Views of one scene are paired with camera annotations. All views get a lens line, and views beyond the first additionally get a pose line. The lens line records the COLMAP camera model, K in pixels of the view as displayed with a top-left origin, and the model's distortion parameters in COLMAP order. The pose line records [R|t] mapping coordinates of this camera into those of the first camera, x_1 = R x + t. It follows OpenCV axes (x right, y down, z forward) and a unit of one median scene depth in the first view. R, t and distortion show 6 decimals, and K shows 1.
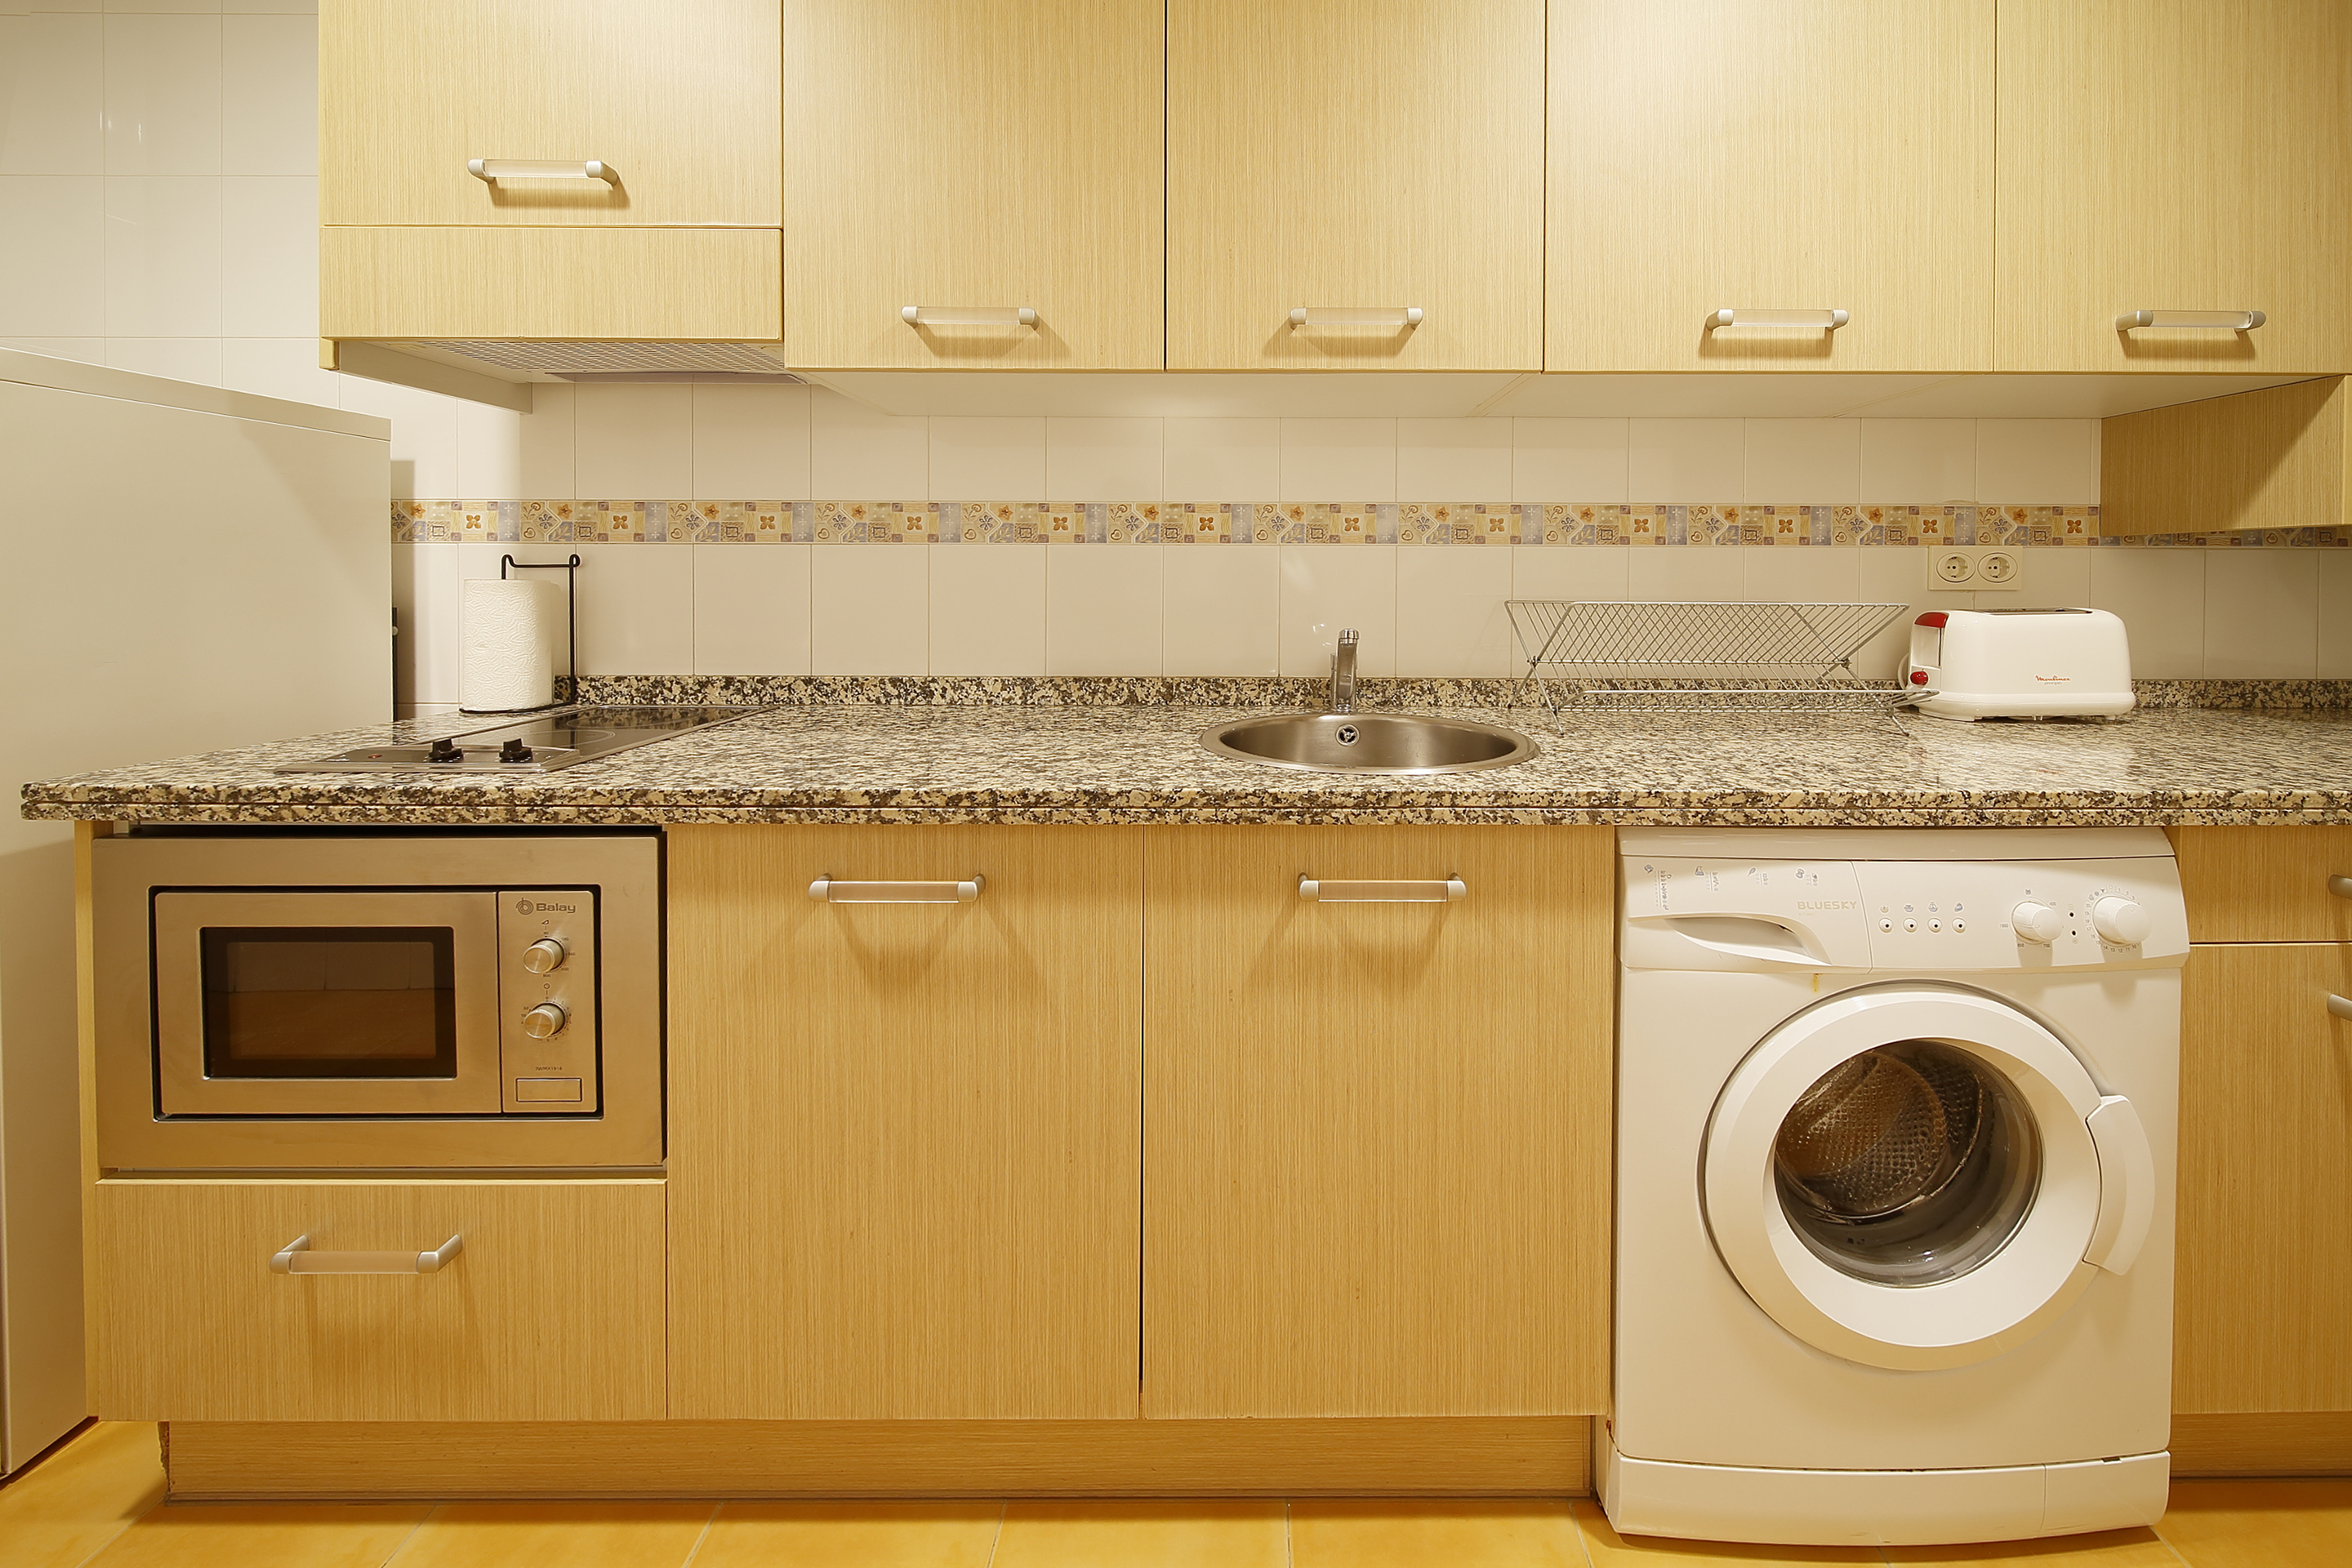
lens RADIAL K [[962.7, 0, 1178.2], [0, 962.7, 608.4], [0, 0, 1]] dist [-0.002259, -0.000245]
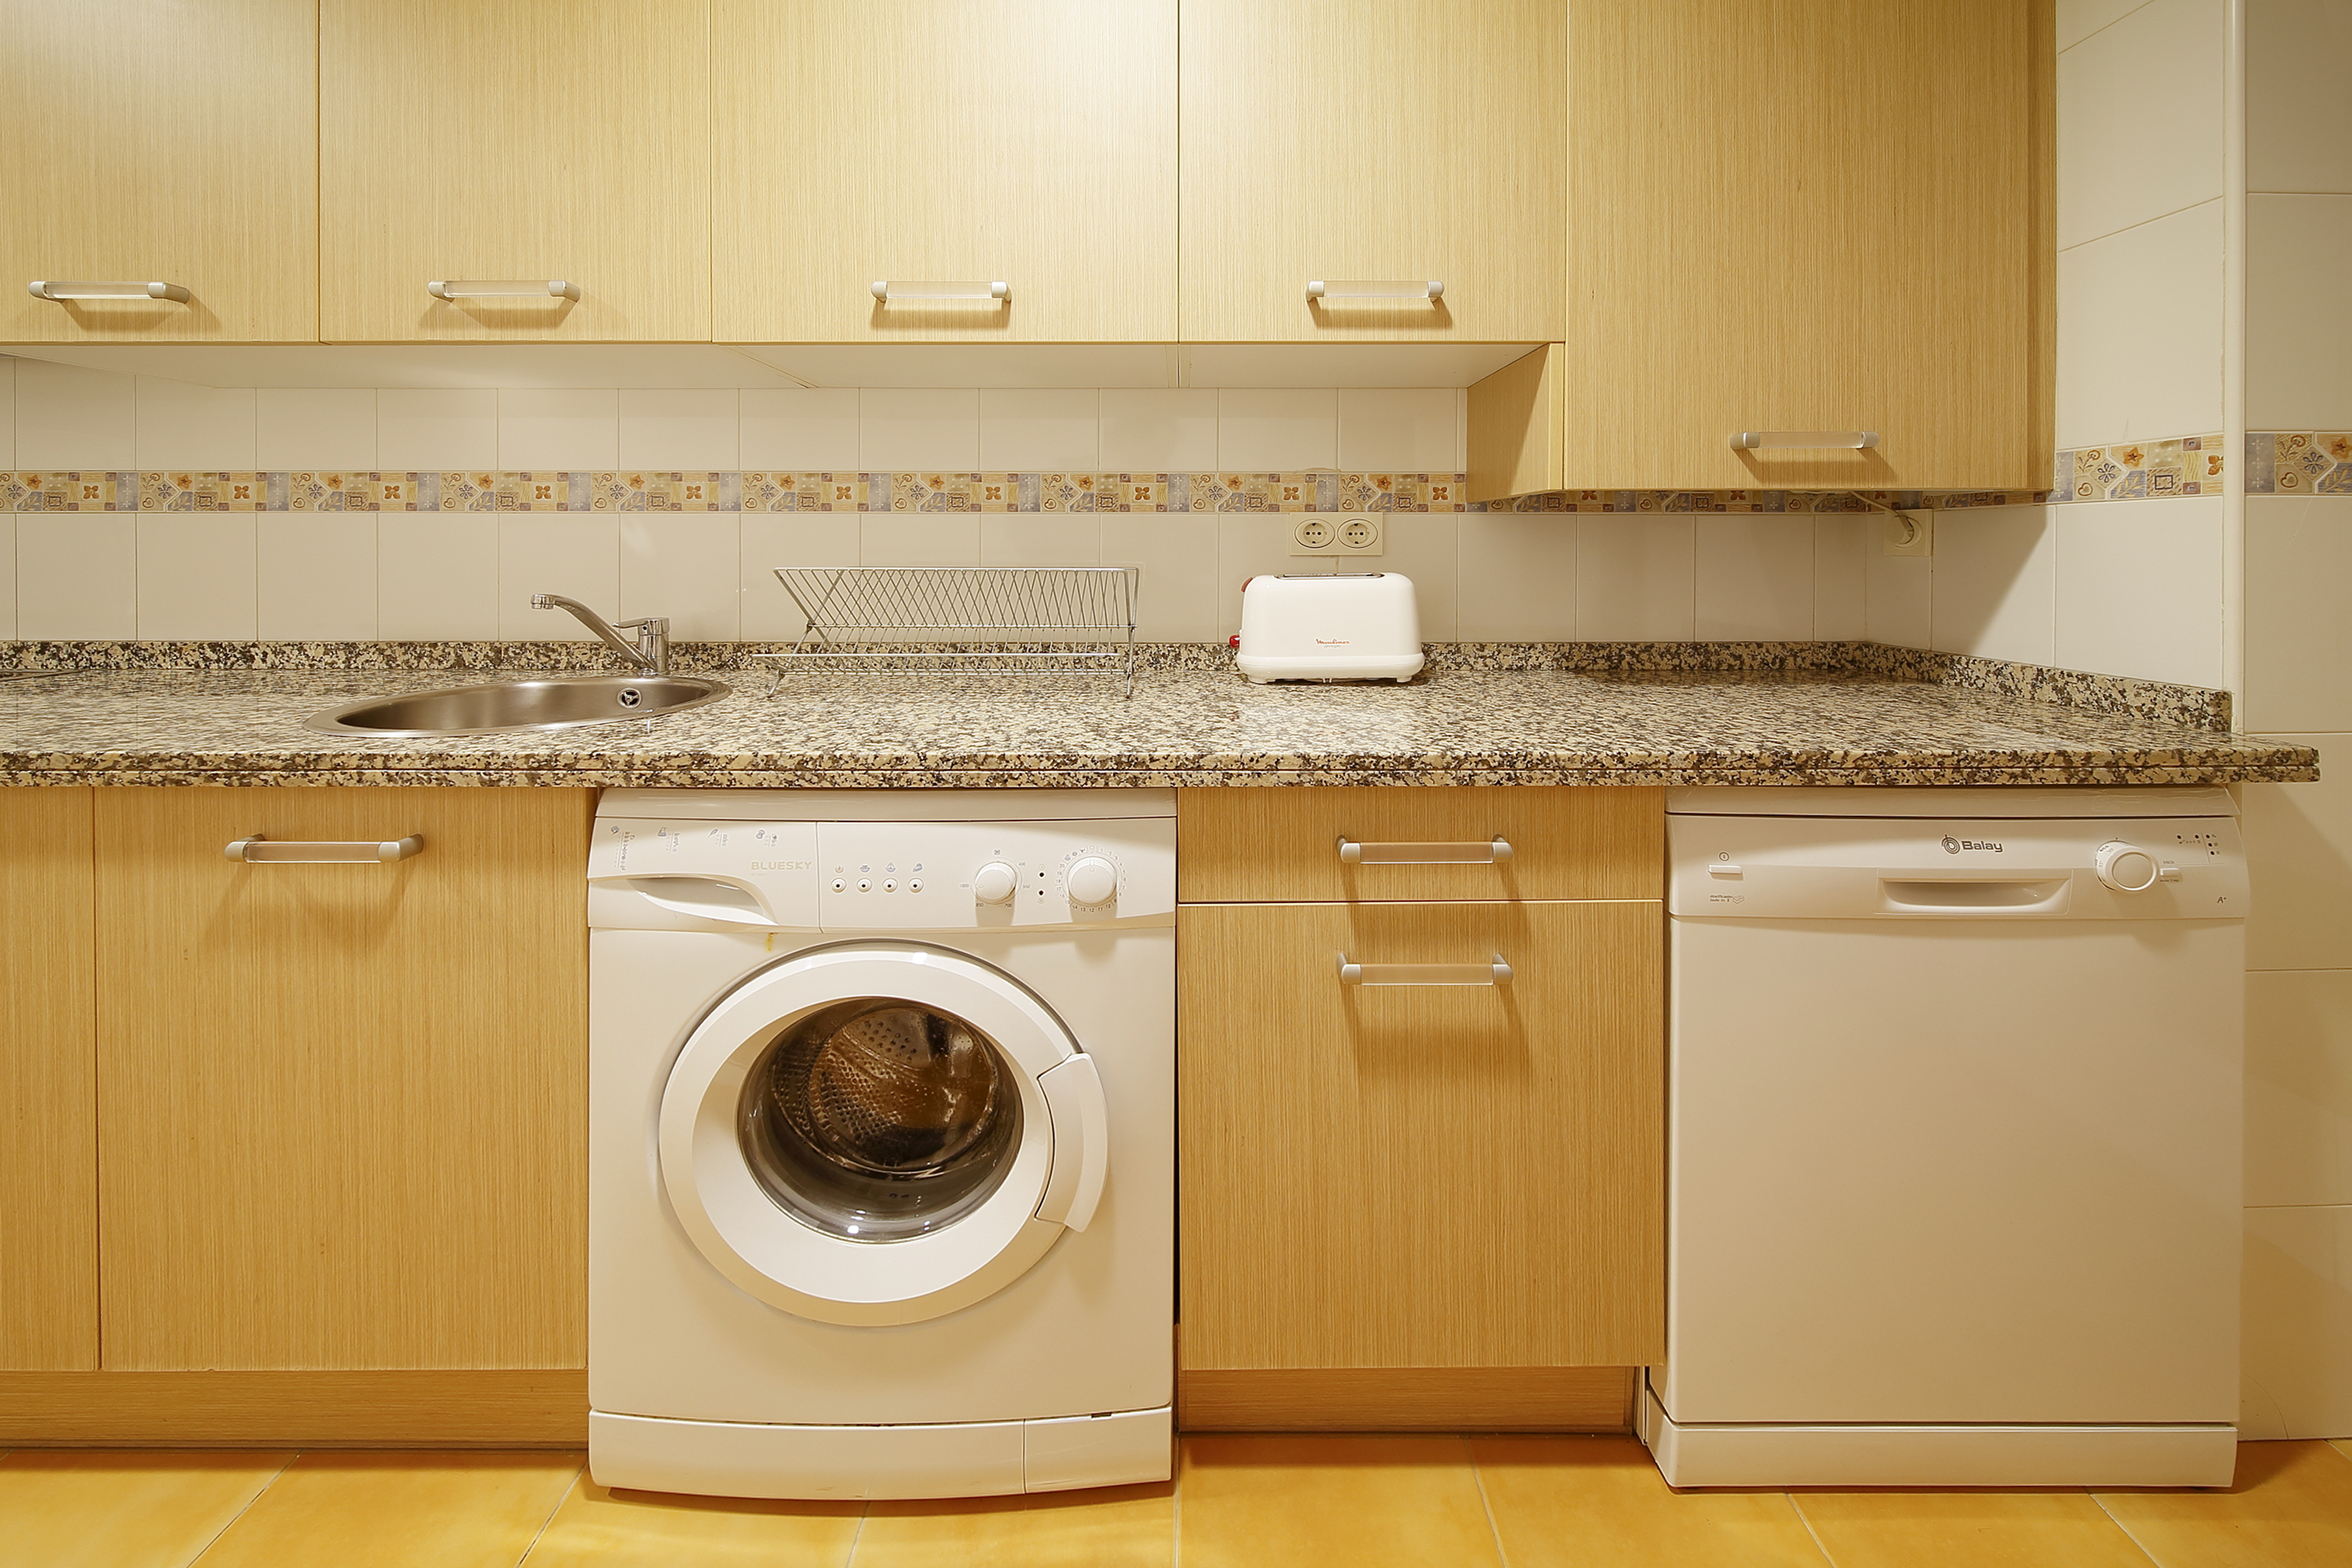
lens RADIAL K [[926.2, 0, 1229.5], [0, 926.2, 568.7], [0, 0, 1]] dist [-0.001495, -0.000845]
pose [[0.999998, -0.001905, 0.000674, 0.969150], [0.001909, 0.999977, -0.006435, 0.001841], [-0.000662, 0.006436, 0.999979, 0.016821]]
